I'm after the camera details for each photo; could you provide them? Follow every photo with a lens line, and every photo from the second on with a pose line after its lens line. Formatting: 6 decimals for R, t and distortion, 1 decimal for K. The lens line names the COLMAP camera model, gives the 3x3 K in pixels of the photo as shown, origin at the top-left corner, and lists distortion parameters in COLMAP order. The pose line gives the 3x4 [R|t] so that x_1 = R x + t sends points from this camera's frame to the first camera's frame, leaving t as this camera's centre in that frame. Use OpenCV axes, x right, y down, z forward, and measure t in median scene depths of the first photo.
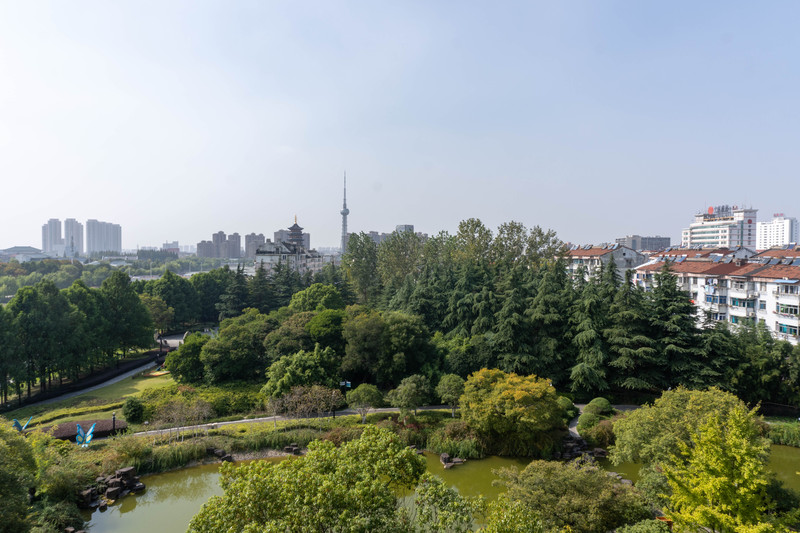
lens RADIAL K [[560.7, 0, 399.1], [0, 560.7, 266.8], [0, 0, 1]] dist [-0.008990, -0.002138]
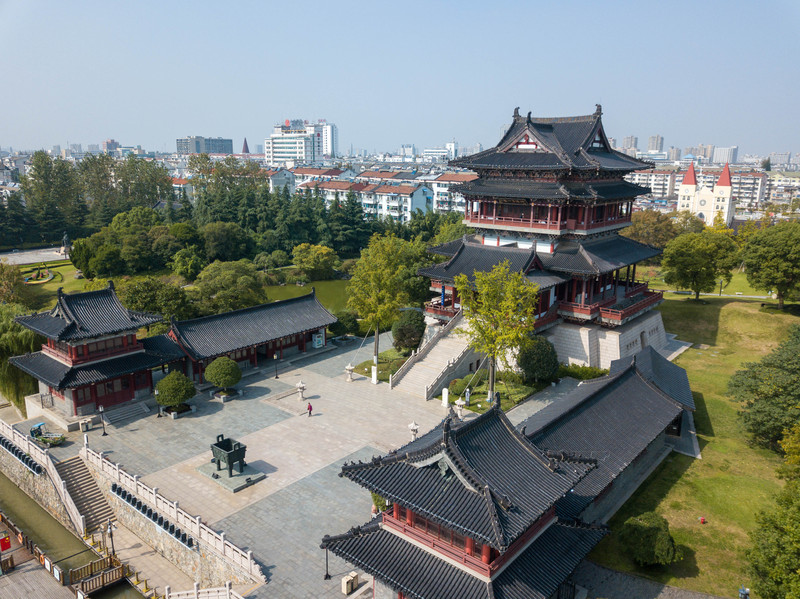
lens RADIAL K [[603.2, 0, 400.5], [0, 603.2, 299.3], [0, 0, 1]] dist [-0.002456, -0.000229]
pose [[0.744878, -0.149297, 0.650282, -0.668848], [0.007467, 0.976447, 0.215627, -0.064674], [-0.667159, -0.155760, 0.728449, -0.588815]]
